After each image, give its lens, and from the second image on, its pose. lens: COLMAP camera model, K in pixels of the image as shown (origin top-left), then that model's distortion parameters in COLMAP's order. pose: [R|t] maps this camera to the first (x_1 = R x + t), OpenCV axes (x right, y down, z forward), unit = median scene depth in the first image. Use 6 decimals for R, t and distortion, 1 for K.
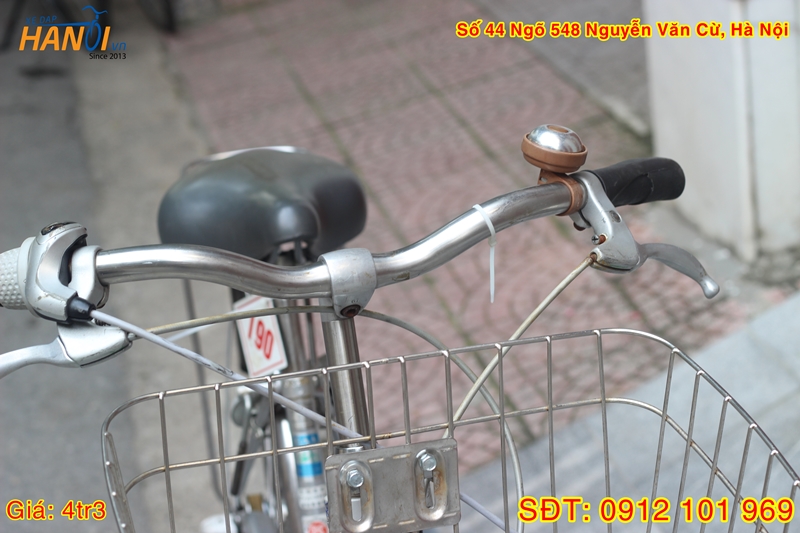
lens RADIAL K [[1839.9, 0, 397.0], [0, 1839.9, 268.1], [0, 0, 1]] dist [-0.114595, 0.000000]
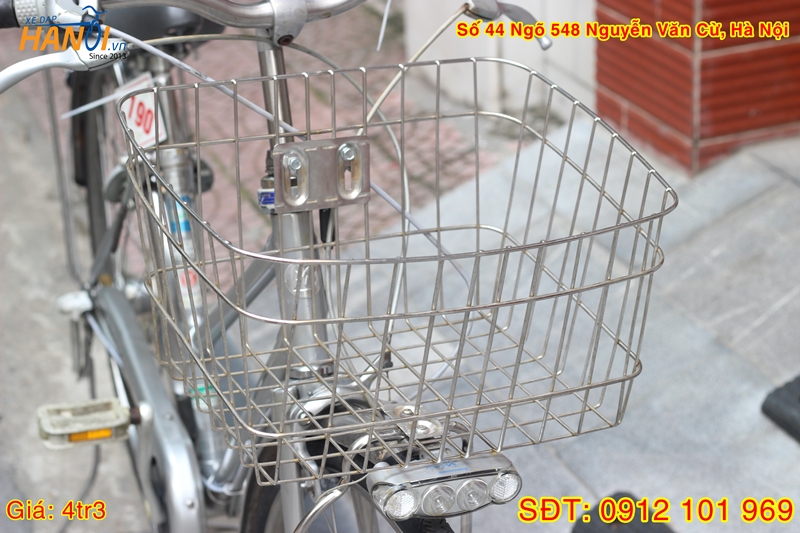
lens RADIAL K [[1839.9, 0, 400.2], [0, 1839.9, 265.0], [0, 0, 1]] dist [-0.114595, 0.000000]
pose [[0.984390, 0.005387, 0.175920, -0.125748], [-0.010893, 0.999480, 0.030349, 0.103067], [-0.175665, -0.031791, 0.983937, -0.214592]]
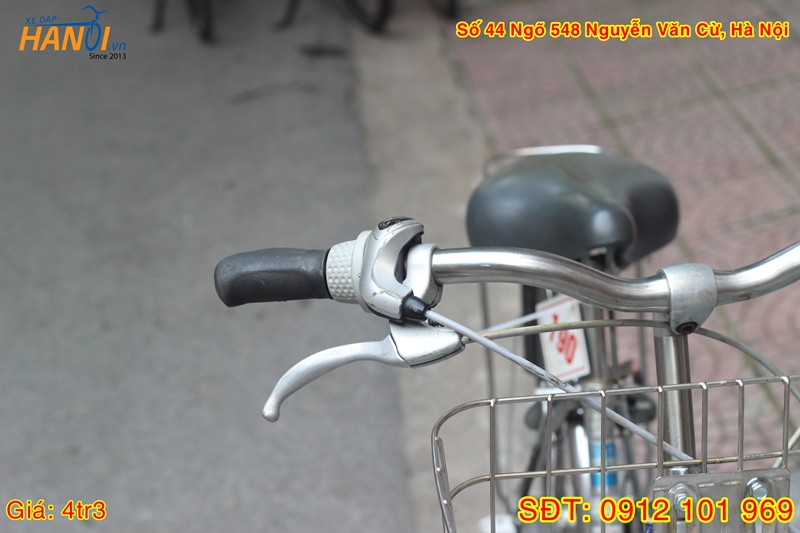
lens RADIAL K [[1839.9, 0, 396.3], [0, 1839.9, 269.5], [0, 0, 1]] dist [-0.114595, 0.000000]
pose [[0.988708, 0.067192, -0.133950, -0.035770], [-0.066283, 0.997738, 0.011240, -0.005884], [0.134402, -0.002234, 0.990924, 0.018088]]
